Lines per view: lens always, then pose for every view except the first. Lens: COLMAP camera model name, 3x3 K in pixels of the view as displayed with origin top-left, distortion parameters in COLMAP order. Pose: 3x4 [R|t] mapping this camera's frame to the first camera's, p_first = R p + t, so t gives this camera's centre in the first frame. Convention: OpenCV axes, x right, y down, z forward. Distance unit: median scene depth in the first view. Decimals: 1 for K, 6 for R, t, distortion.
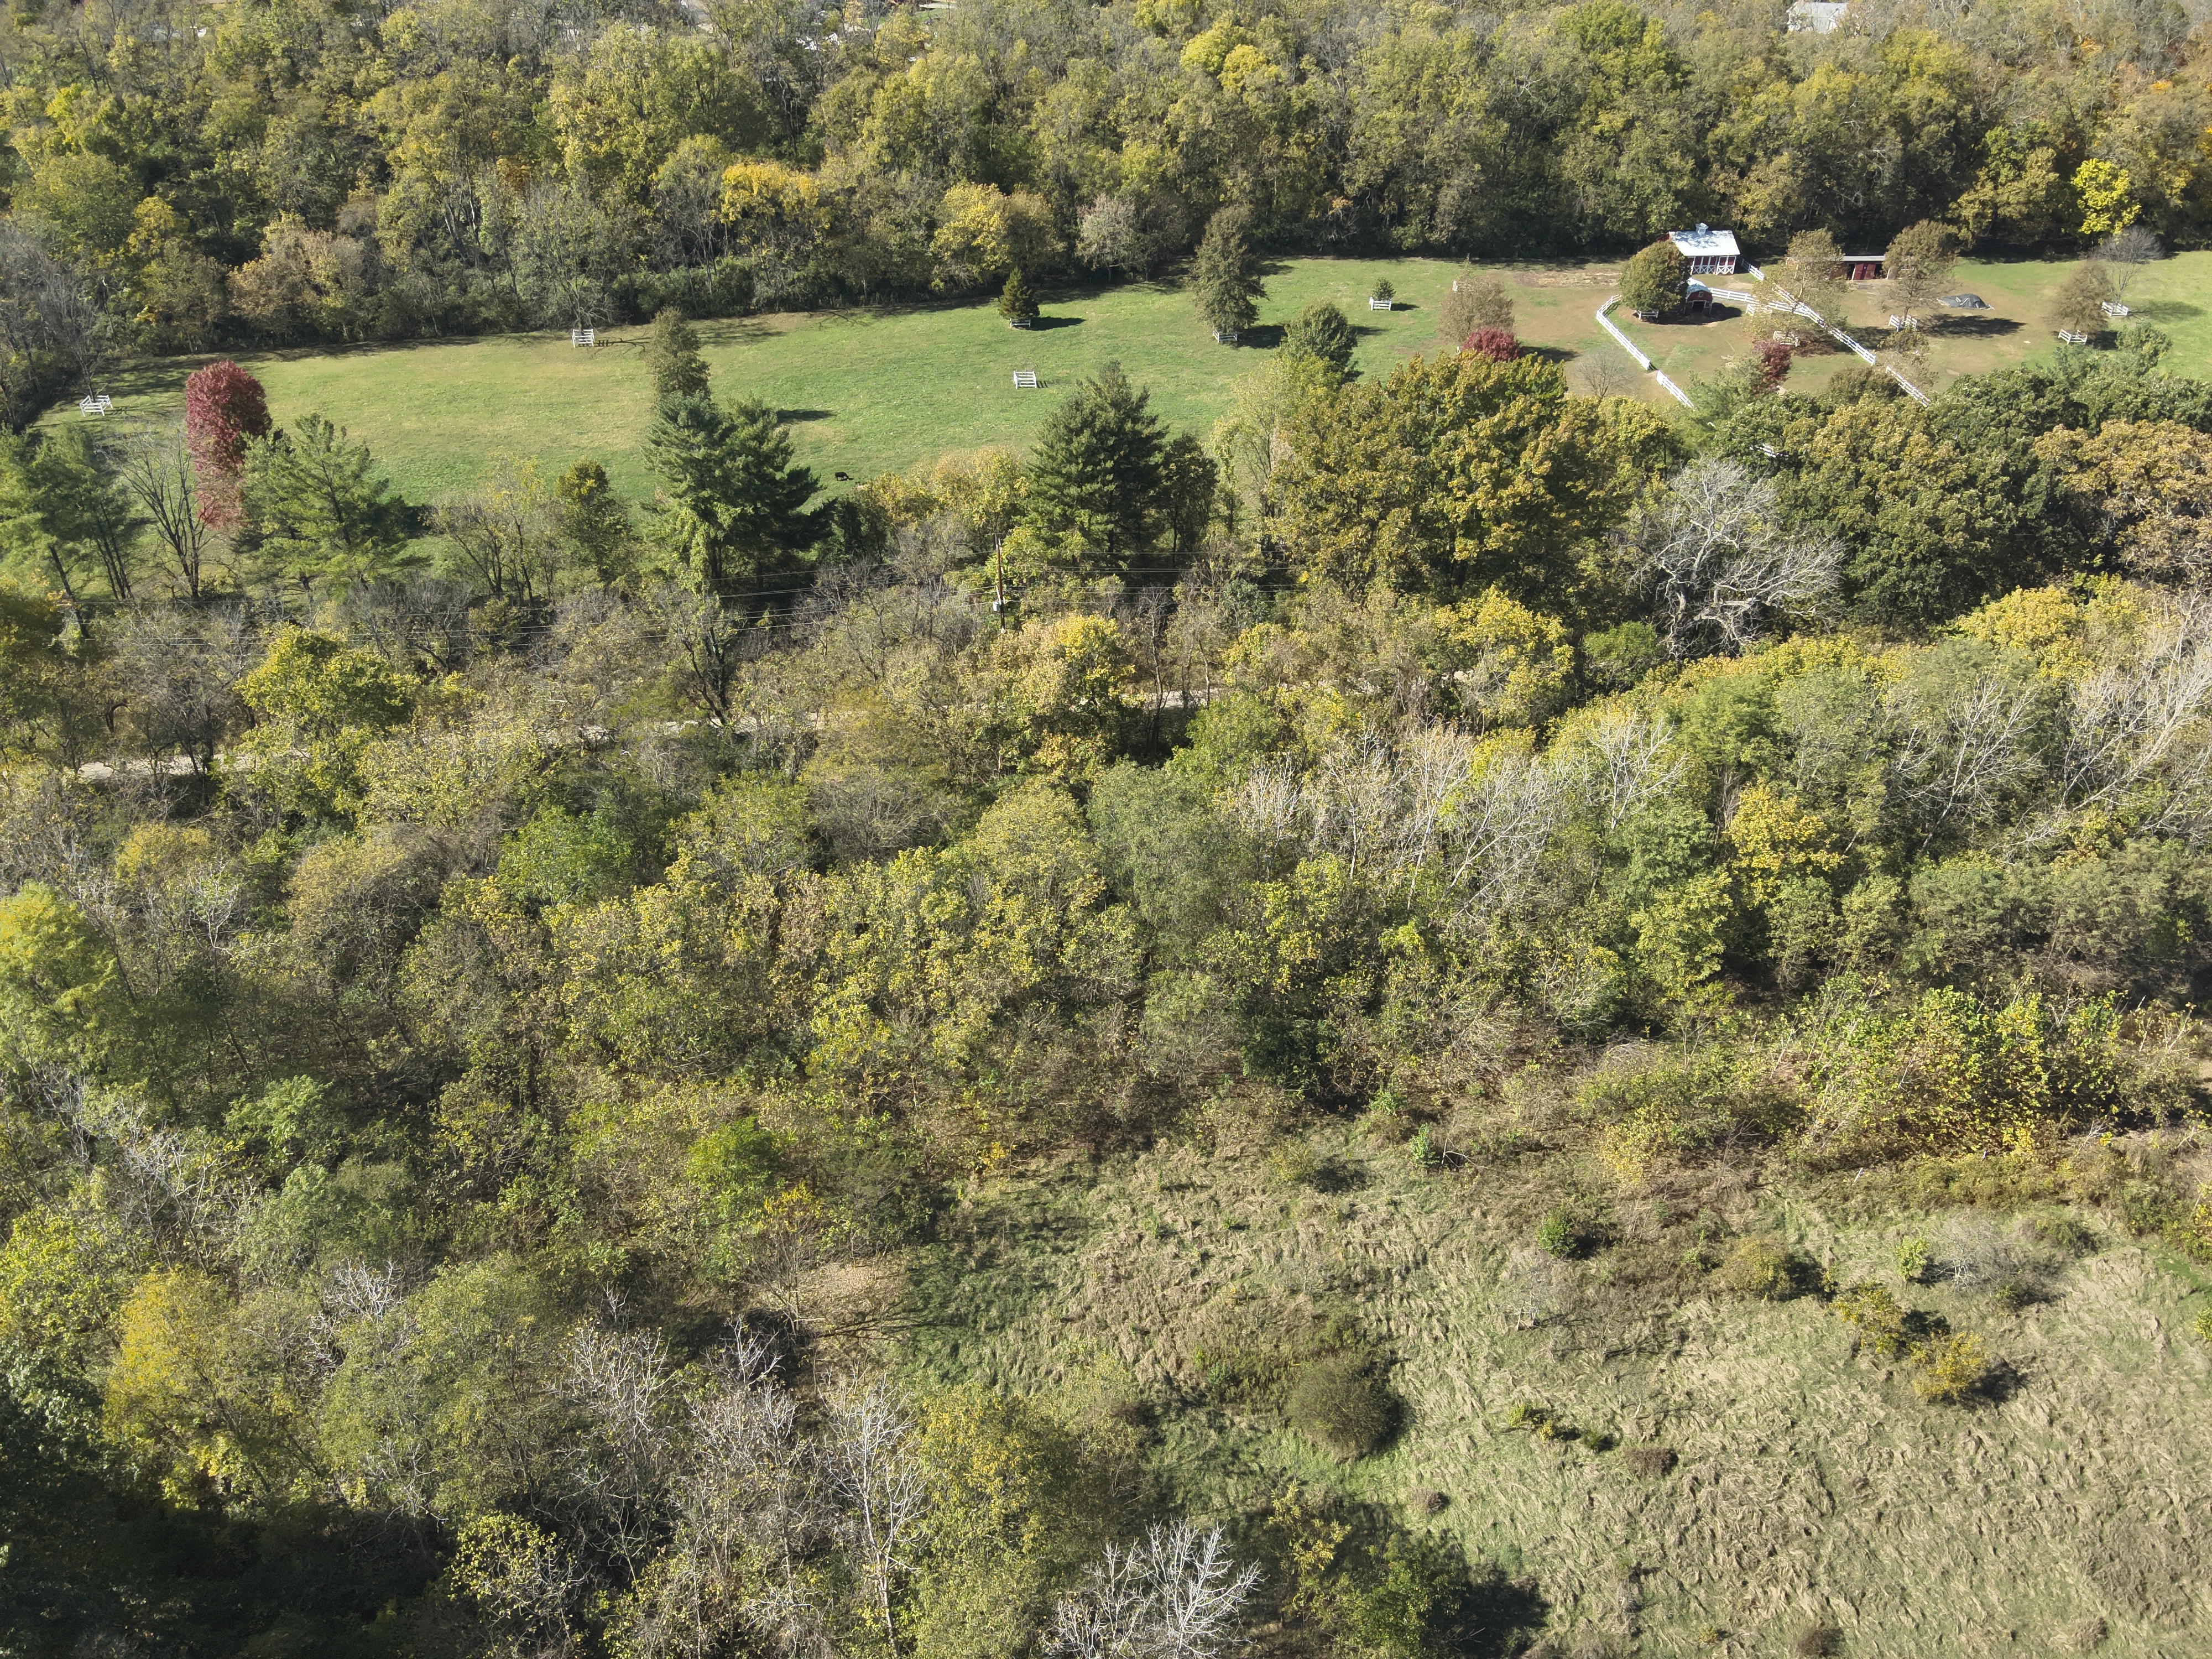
lens RADIAL K [[1631.7, 0, 1116.0], [0, 1631.7, 849.9], [0, 0, 1]] dist [0.062807, -0.120068]
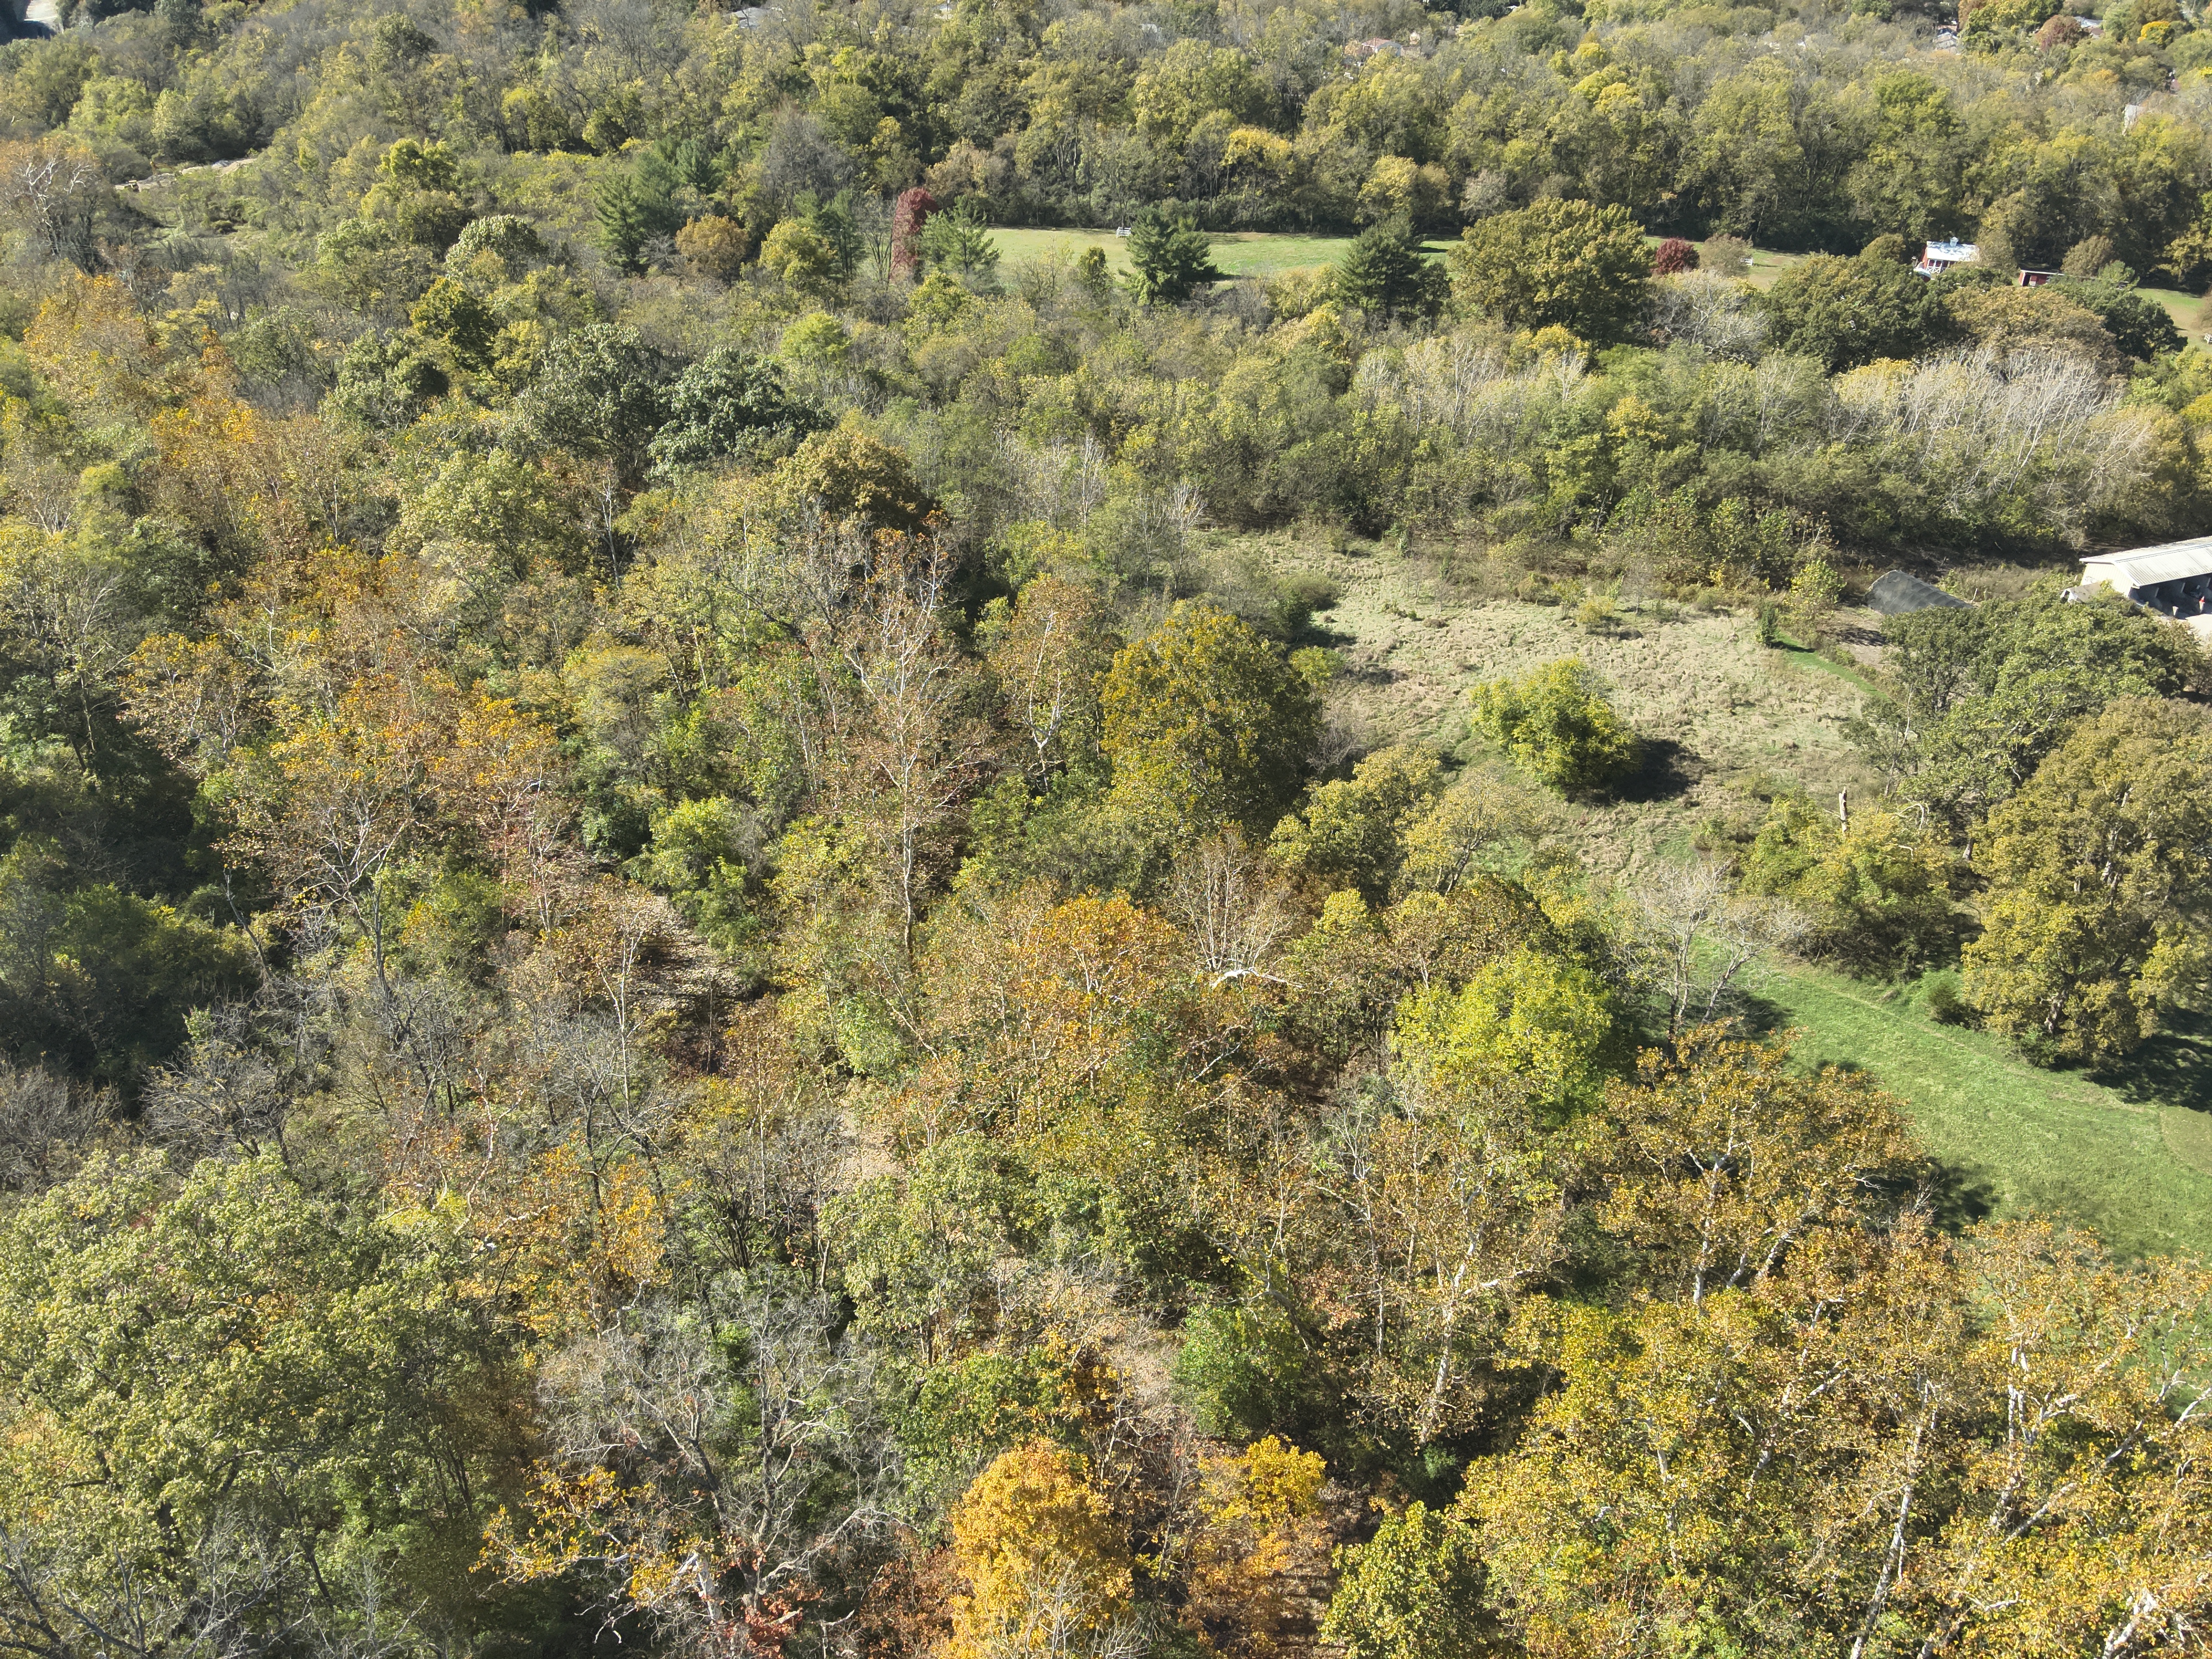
lens RADIAL K [[1636.8, 0, 1088.5], [0, 1636.8, 850.0], [0, 0, 1]] dist [0.080942, -0.173688]
pose [[0.932890, 0.194420, -0.303178, 0.395457], [-0.213045, 0.976604, -0.029277, 0.531333], [0.290392, 0.091903, 0.952484, -0.752335]]
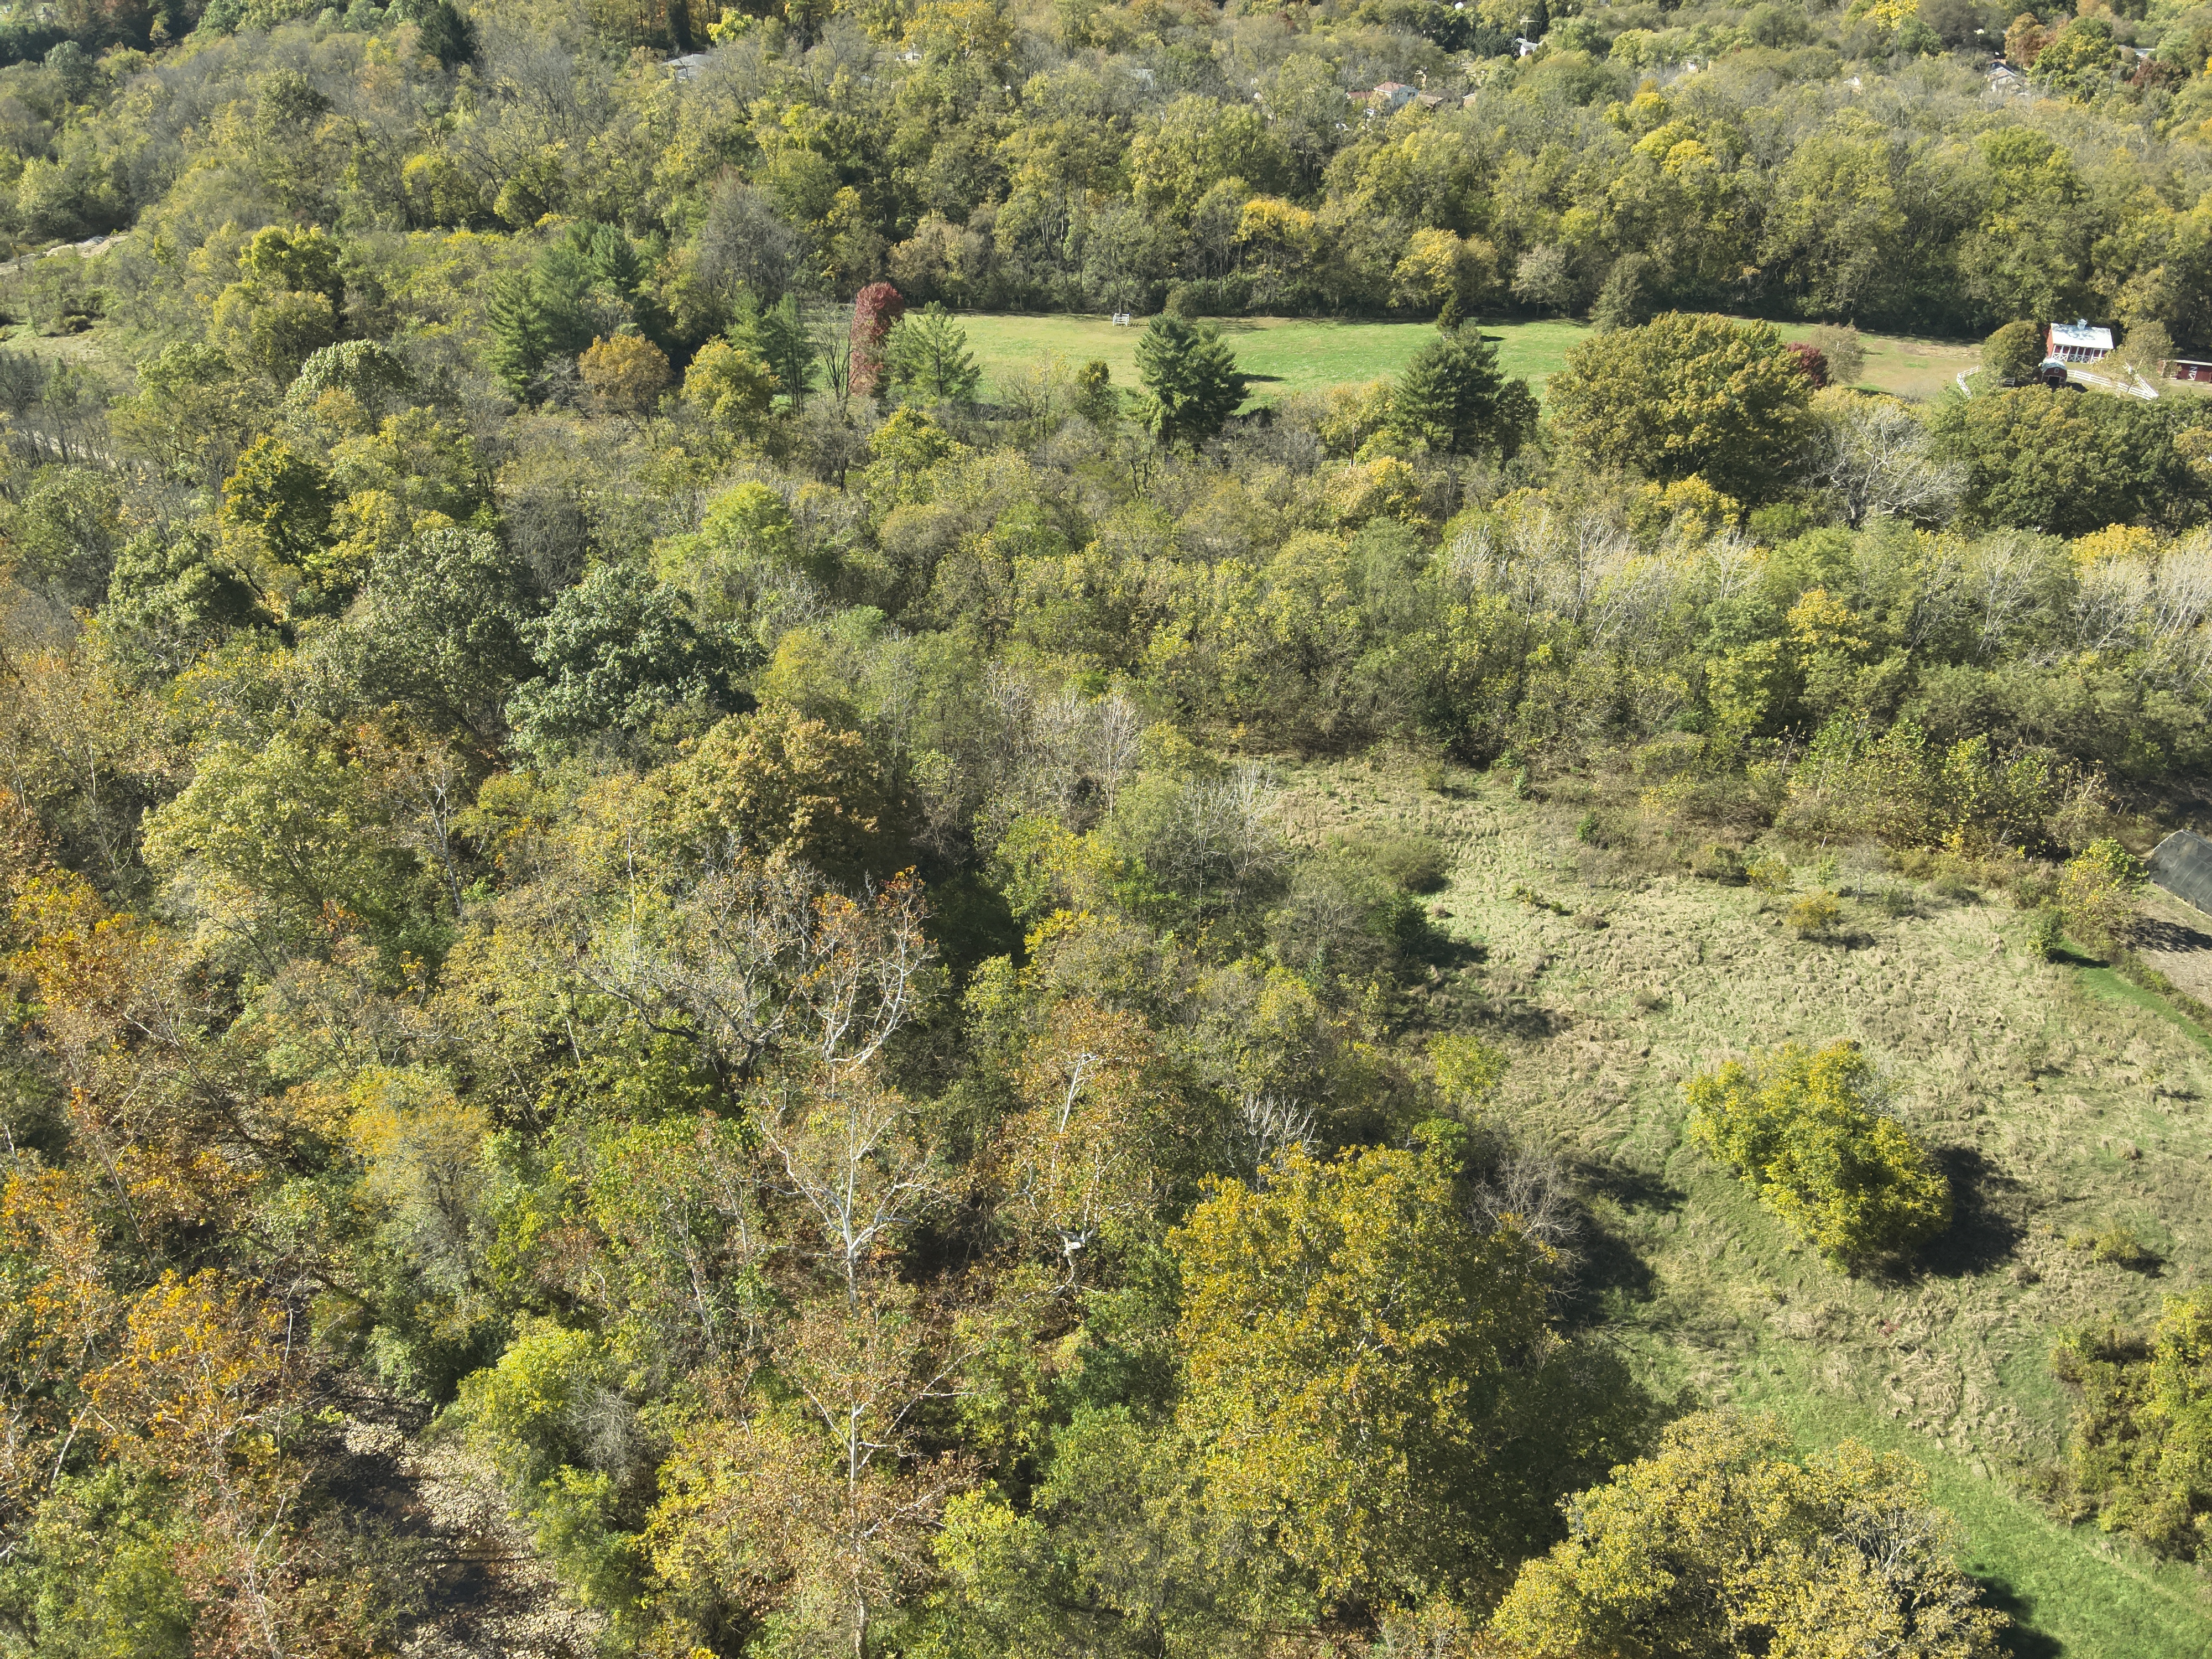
lens RADIAL K [[1636.8, 0, 1093.6], [0, 1636.8, 845.8], [0, 0, 1]] dist [0.080942, -0.173688]
pose [[0.940655, 0.175346, -0.290555, 0.208104], [-0.196588, 0.979436, -0.045366, 0.299742], [0.276626, 0.099793, 0.955782, -0.425432]]
